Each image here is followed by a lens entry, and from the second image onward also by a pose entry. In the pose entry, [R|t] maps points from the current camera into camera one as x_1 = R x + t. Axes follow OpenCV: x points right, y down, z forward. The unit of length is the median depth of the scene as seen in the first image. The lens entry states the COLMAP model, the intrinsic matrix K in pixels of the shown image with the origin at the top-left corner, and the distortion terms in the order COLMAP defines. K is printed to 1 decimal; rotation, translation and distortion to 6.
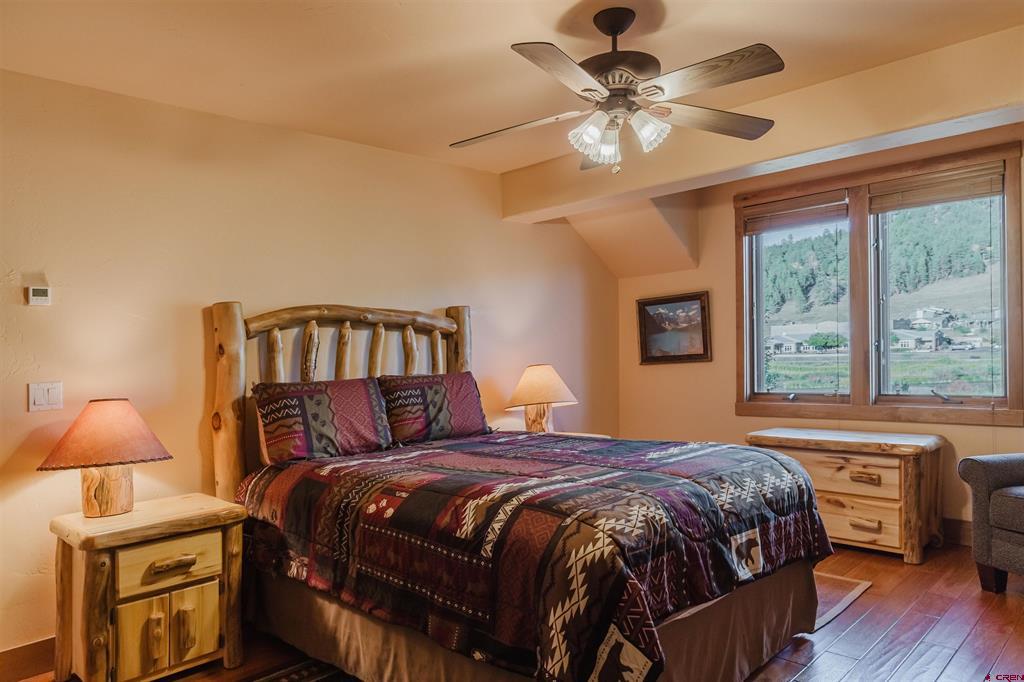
lens RADIAL K [[686.5, 0, 530.9], [0, 686.5, 338.2], [0, 0, 1]] dist [0.008548, -0.001778]
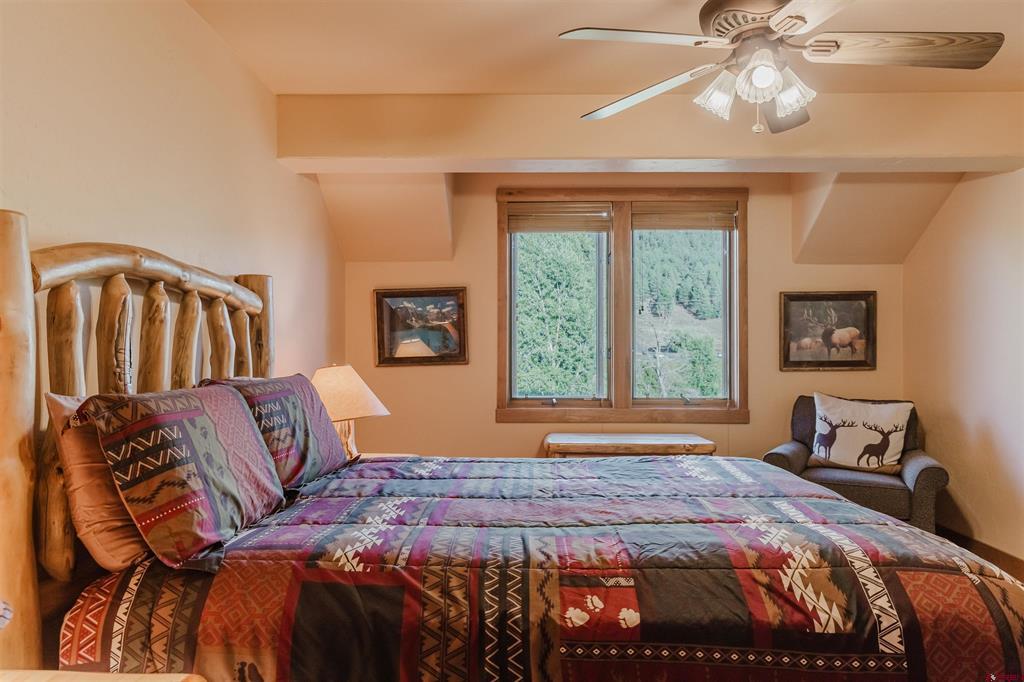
lens RADIAL K [[686.5, 0, 510.8], [0, 686.5, 340.8], [0, 0, 1]] dist [0.008548, -0.001778]
pose [[0.740453, 0.040986, 0.670857, -0.405378], [-0.040655, 0.999043, -0.016163, 0.019828], [-0.670877, -0.015306, 0.741410, 0.380215]]
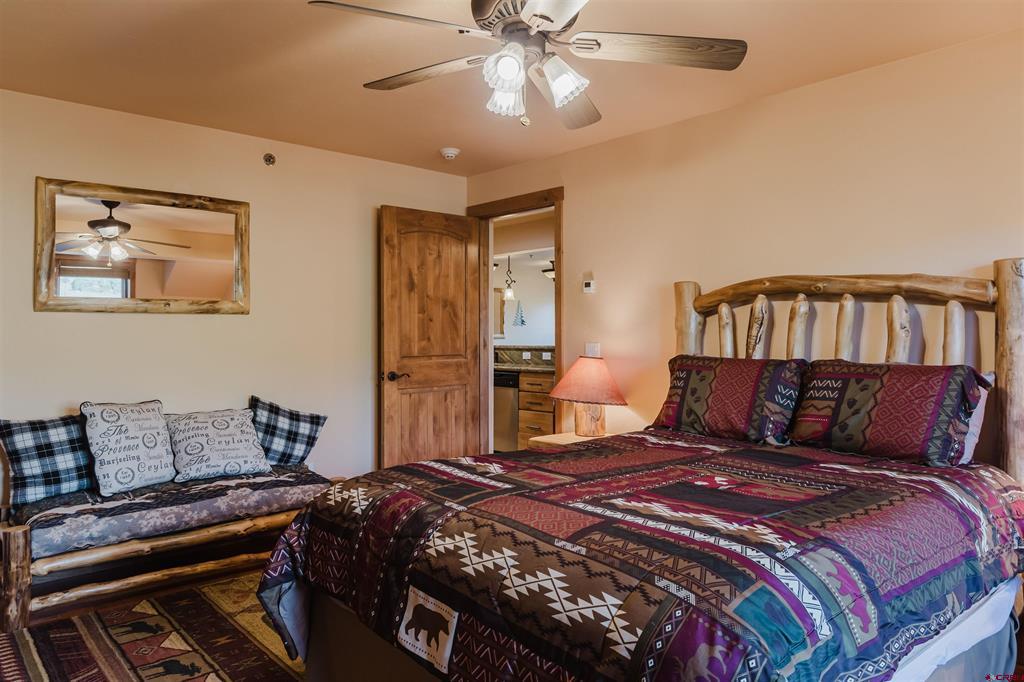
lens RADIAL K [[686.5, 0, 516.6], [0, 686.5, 339.5], [0, 0, 1]] dist [0.008548, -0.001778]
pose [[-0.077374, 0.039894, -0.996204, 0.579053], [0.012592, 0.999159, 0.039035, -0.004071], [0.996923, -0.009524, -0.077811, 0.668567]]
